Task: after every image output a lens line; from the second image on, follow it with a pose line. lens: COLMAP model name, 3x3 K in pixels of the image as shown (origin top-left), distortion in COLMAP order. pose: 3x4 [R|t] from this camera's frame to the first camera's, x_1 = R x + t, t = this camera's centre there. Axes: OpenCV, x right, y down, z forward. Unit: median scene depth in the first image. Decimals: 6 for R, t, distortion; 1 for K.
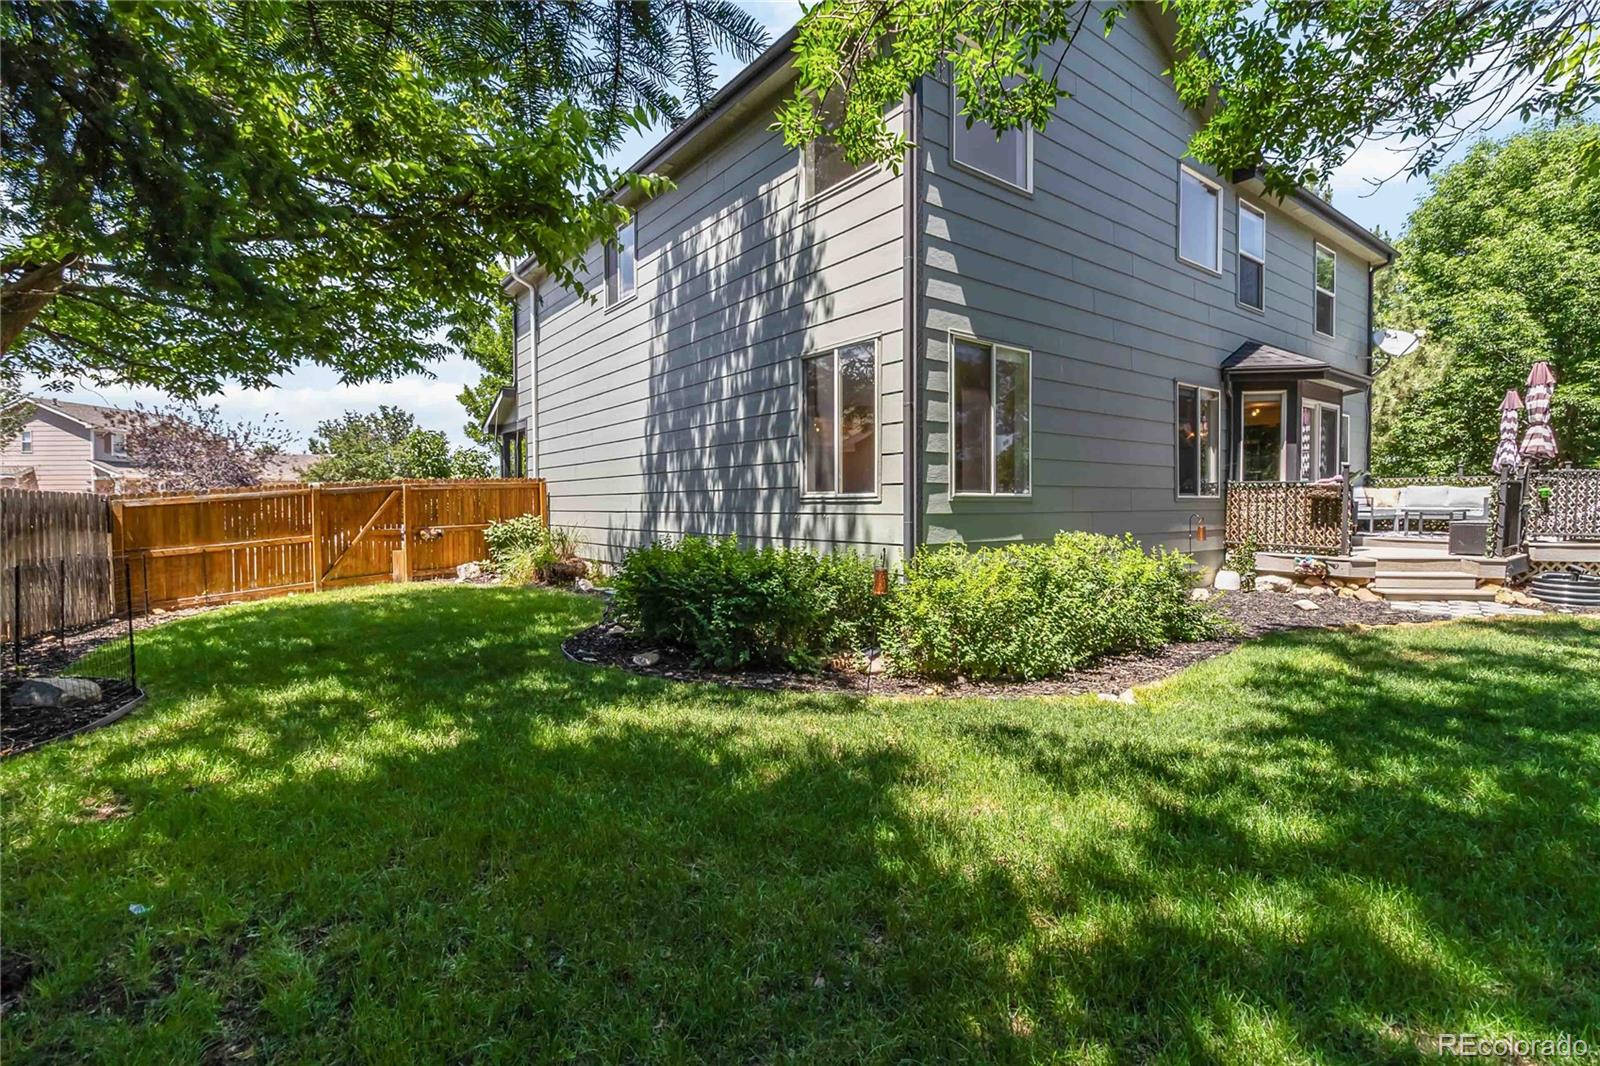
lens RADIAL K [[738.1, 0, 797.9], [0, 738.1, 526.0], [0, 0, 1]] dist [-0.001159, 0.000393]
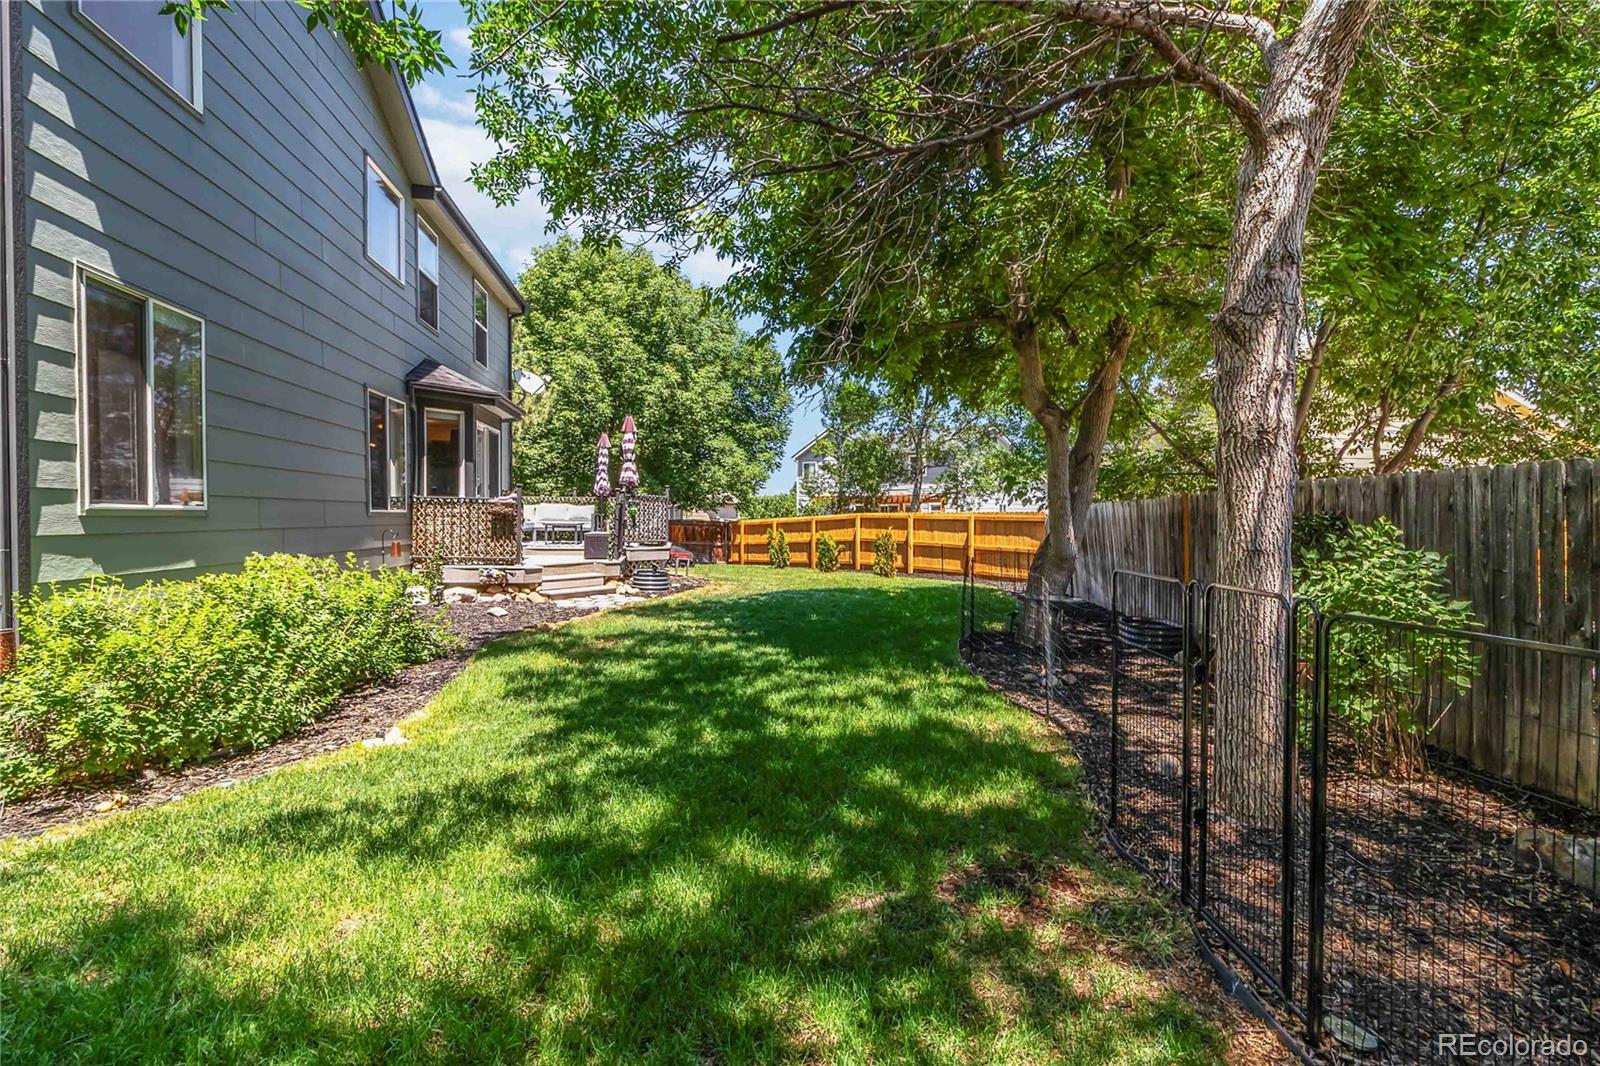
lens RADIAL K [[741.2, 0, 821.1], [0, 741.2, 529.4], [0, 0, 1]] dist [0.001115, 0.000573]
pose [[0.447655, -0.009769, 0.894153, -0.073553], [0.018281, 0.999831, 0.001772, -0.007669], [-0.894020, 0.015553, 0.447758, 0.072612]]
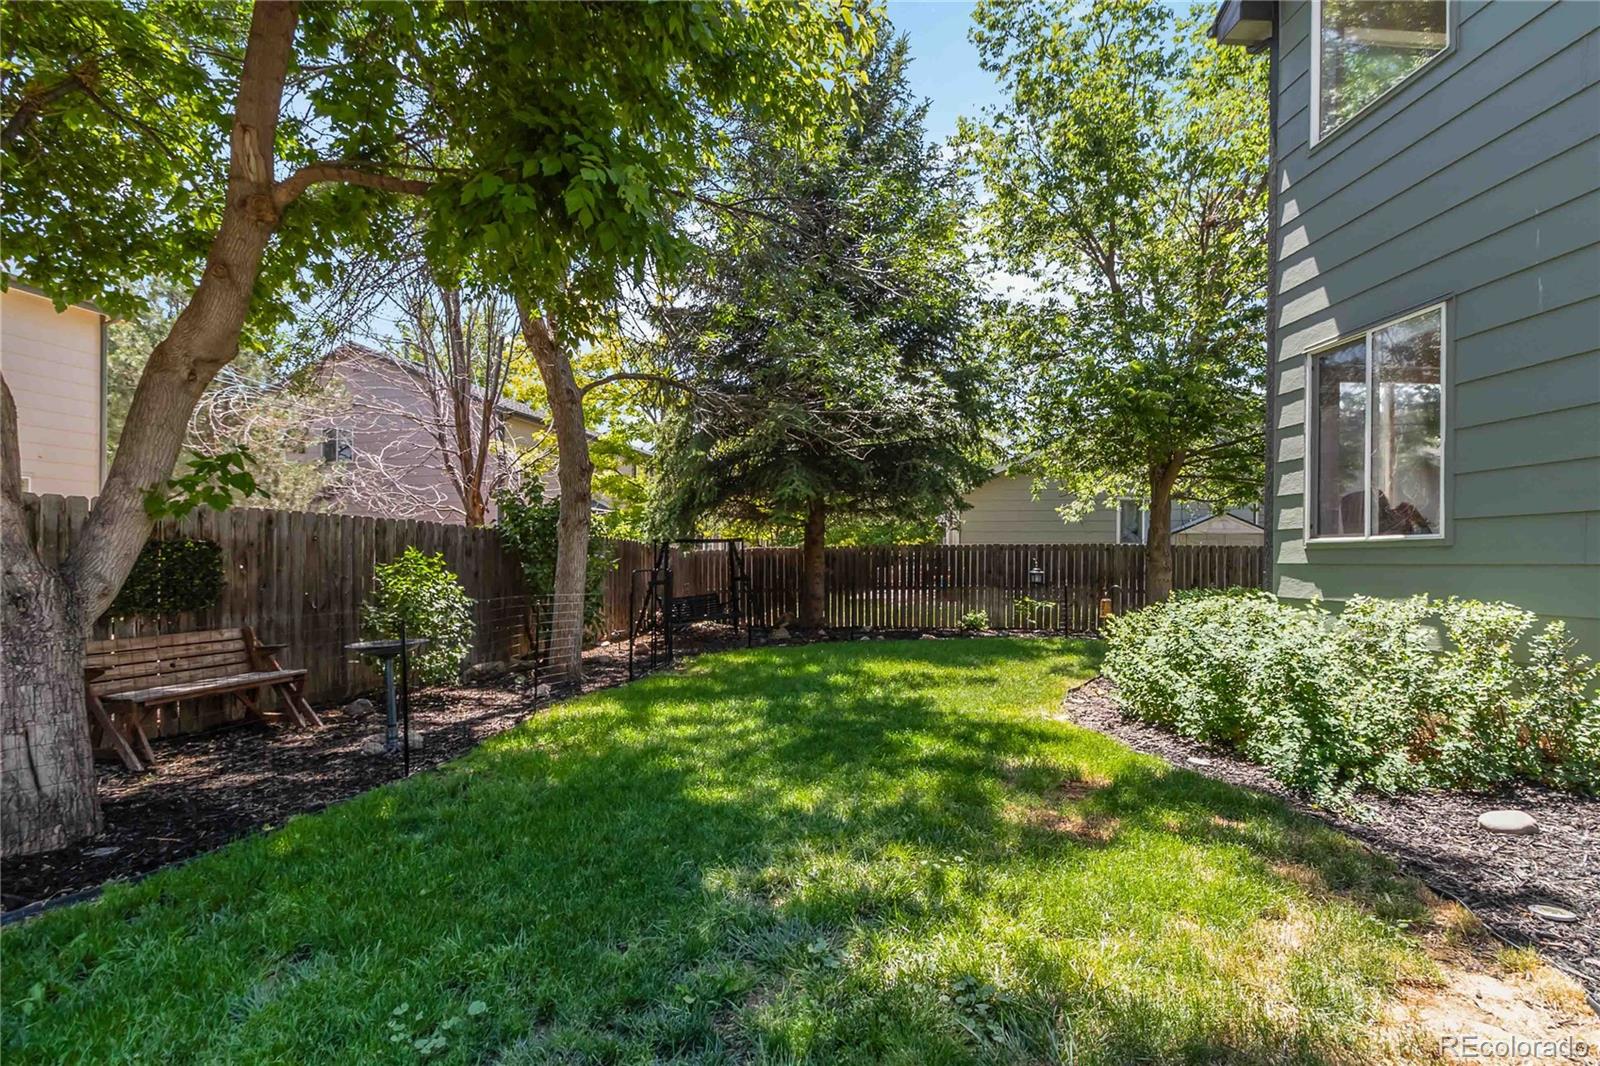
lens RADIAL K [[780.4, 0, 798.7], [0, 780.4, 555.6], [0, 0, 1]] dist [-0.000400, -0.000019]
pose [[-0.558368, -0.001323, -0.829592, 0.975327], [-0.022051, 0.999669, 0.013248, -0.019162], [0.829300, 0.025691, -0.558212, 0.777055]]
